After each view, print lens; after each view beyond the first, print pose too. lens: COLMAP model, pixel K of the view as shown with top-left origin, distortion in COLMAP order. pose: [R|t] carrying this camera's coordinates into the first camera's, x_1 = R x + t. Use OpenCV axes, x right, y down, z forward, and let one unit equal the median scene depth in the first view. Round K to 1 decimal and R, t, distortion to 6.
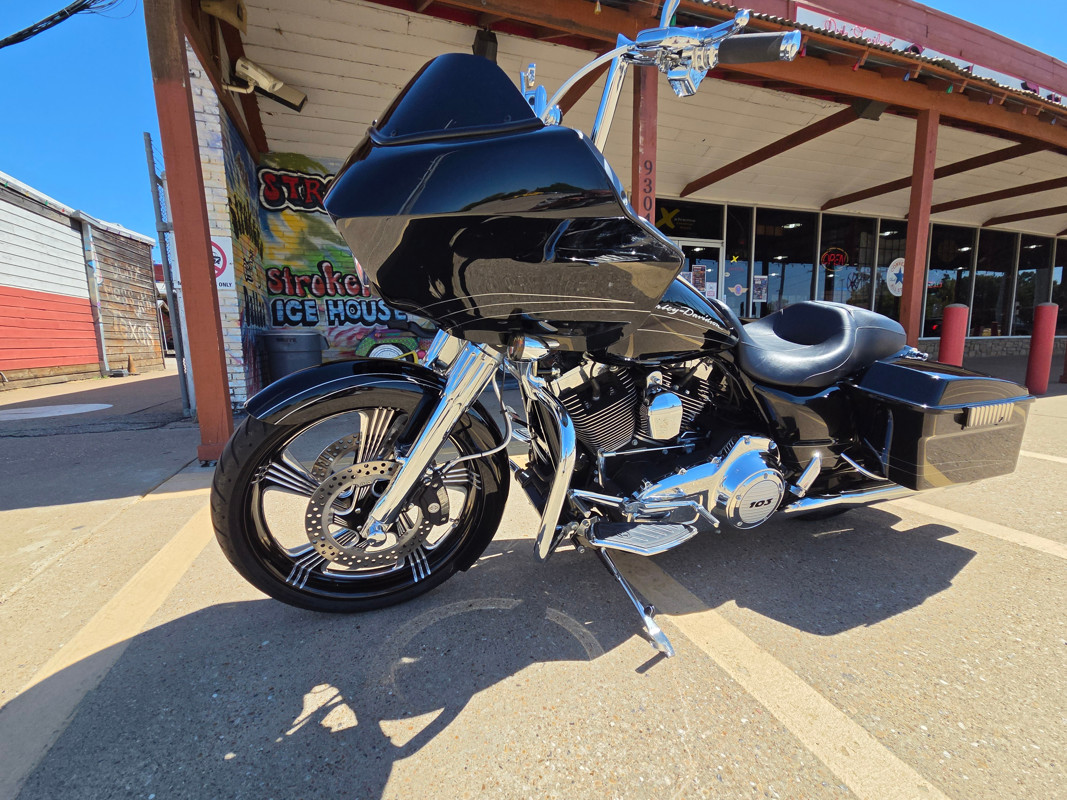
lens RADIAL K [[469.0, 0, 527.6], [0, 469.0, 400.3], [0, 0, 1]] dist [0.010103, -0.002136]
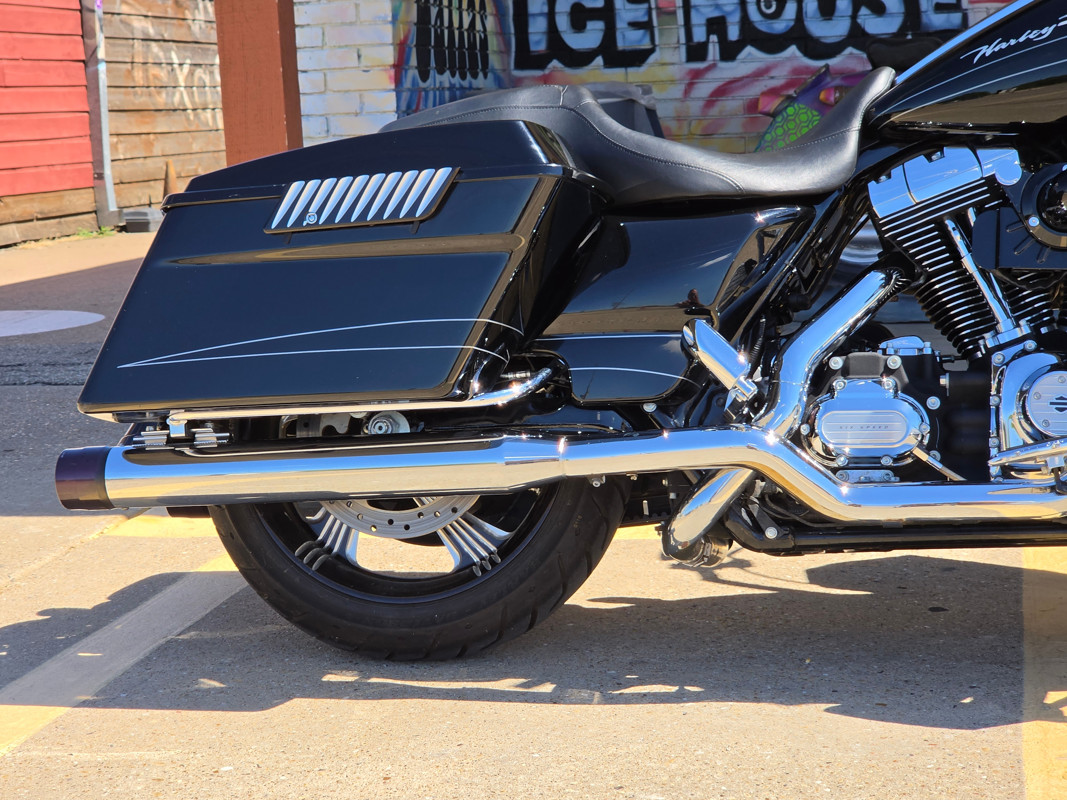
lens RADIAL K [[2148.1, 0, 496.9], [0, 2148.1, 415.7], [0, 0, 1]] dist [0.018777, 0.000000]
pose [[0.847499, 0.060230, -0.527369, 0.686746], [-0.044668, 0.998110, 0.042209, 0.014731], [0.528915, -0.012216, 0.848587, -0.628779]]
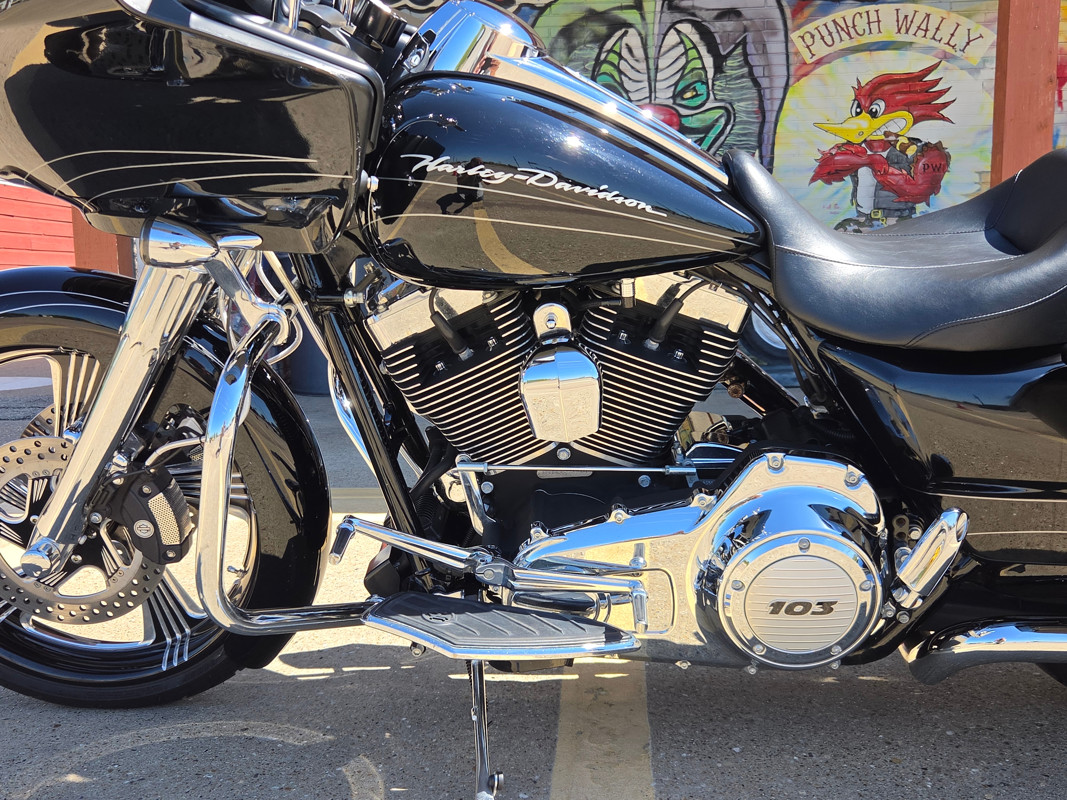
lens RADIAL K [[1105.7, 0, 519.7], [0, 1105.7, 401.4], [0, 0, 1]] dist [0.055967, 0.000000]
pose [[0.917239, 0.051071, -0.395050, 0.563943], [-0.058040, 0.998298, -0.005702, 0.039873], [0.394086, 0.028159, 0.918642, -0.060113]]
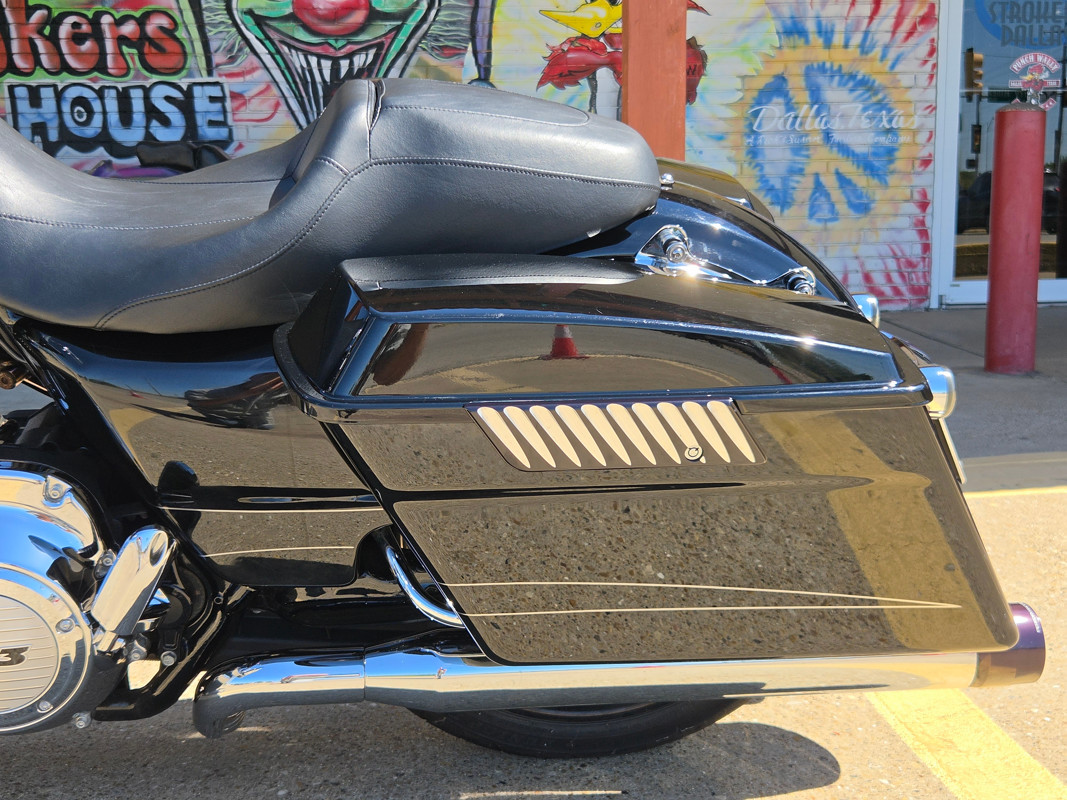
lens RADIAL K [[1444.5, 0, 531.5], [0, 1444.5, 414.3], [0, 0, 1]] dist [0.050659, 0.000000]
pose [[0.966595, 0.040516, -0.253086, 0.998183], [-0.035859, 0.999092, 0.022991, -0.002601], [0.253788, -0.013148, 0.967171, 0.045779]]
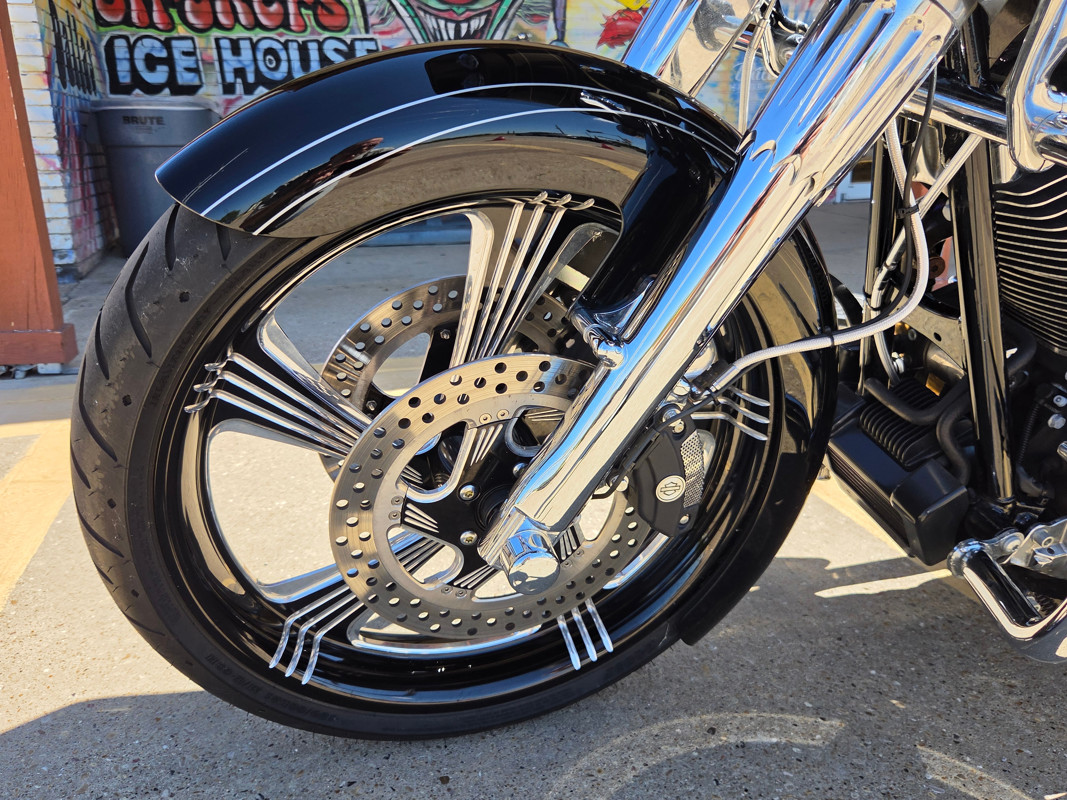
lens RADIAL K [[901.6, 0, 530.5], [0, 901.6, 394.6], [0, 0, 1]] dist [0.035888, -0.010063]
pose [[0.998085, 0.016523, -0.059614, -0.198357], [-0.008034, 0.990131, 0.139916, 0.046817], [0.061337, -0.139169, 0.988367, 0.240718]]
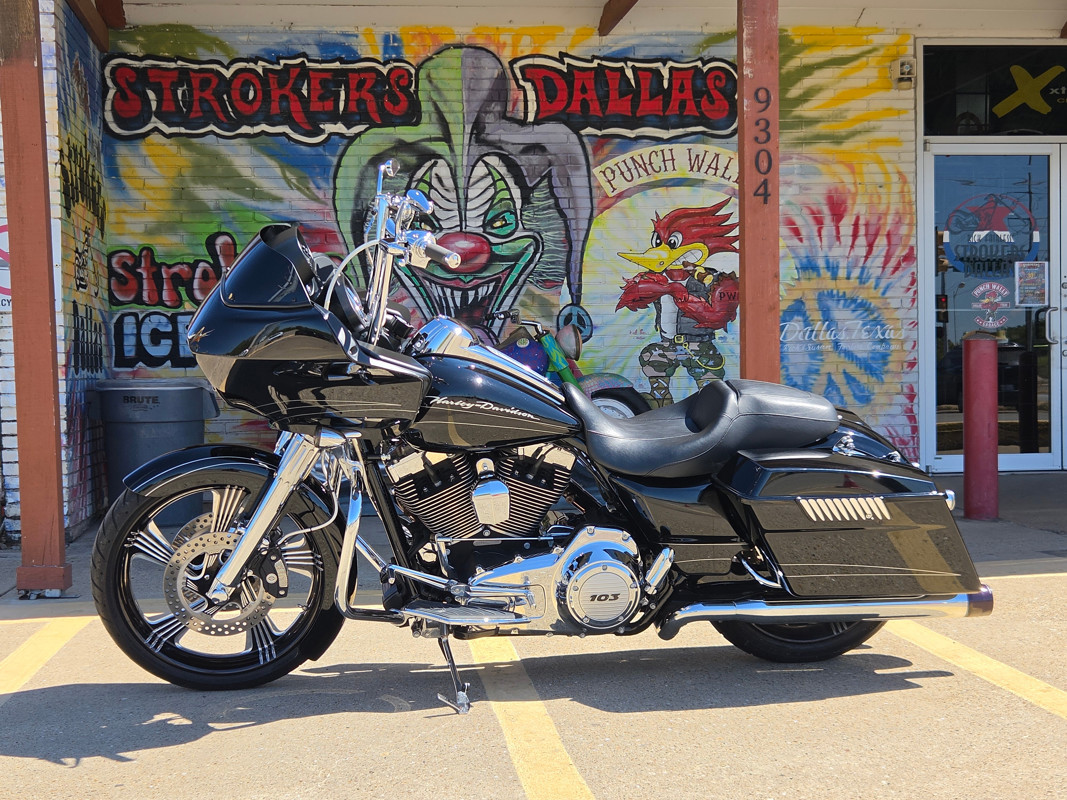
lens RADIAL K [[1583.0, 0, 526.3], [0, 1583.0, 408.2], [0, 0, 1]] dist [0.063079, 0.000000]
pose [[0.975337, 0.004547, -0.220676, 0.904449], [-0.027144, 0.994670, -0.099475, 0.138370], [0.219048, 0.103012, 0.970261, -1.899941]]
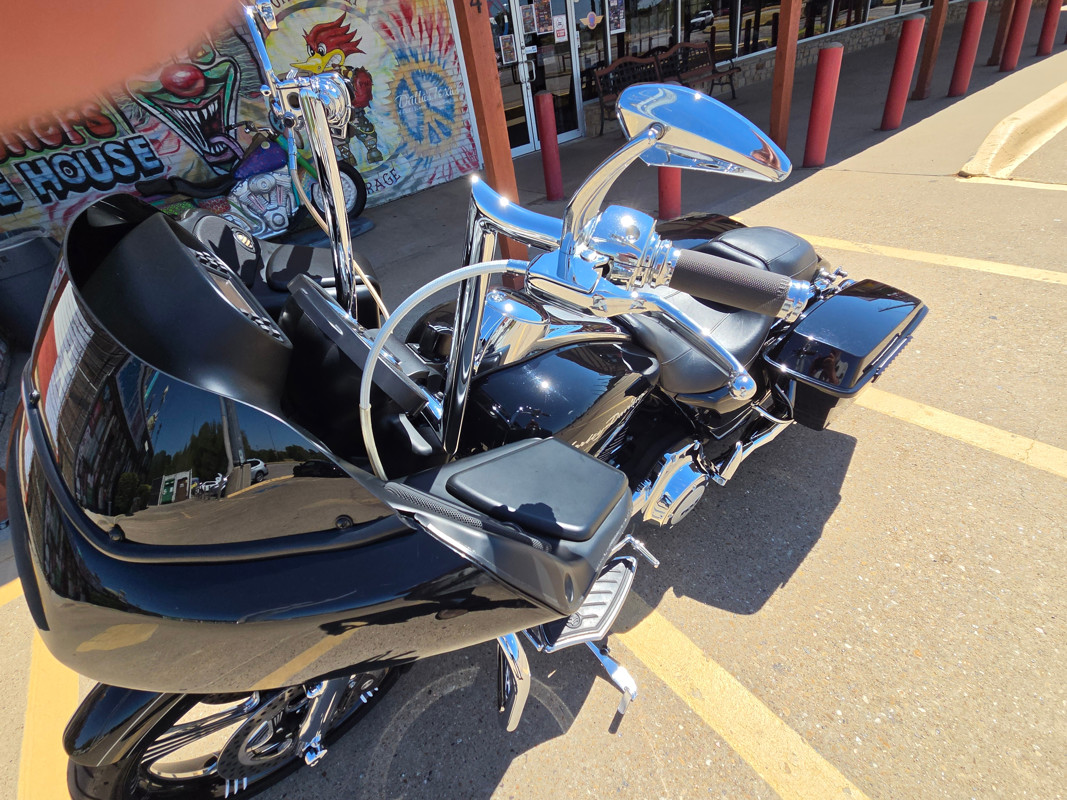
lens RADIAL K [[508.1, 0, 526.8], [0, 508.1, 403.4], [0, 0, 1]] dist [0.003860, -0.003706]
pose [[0.939368, -0.292368, 0.179190, 0.044266], [0.185288, 0.872465, 0.452187, -0.438523], [-0.288542, -0.391568, 0.873738, 0.228020]]
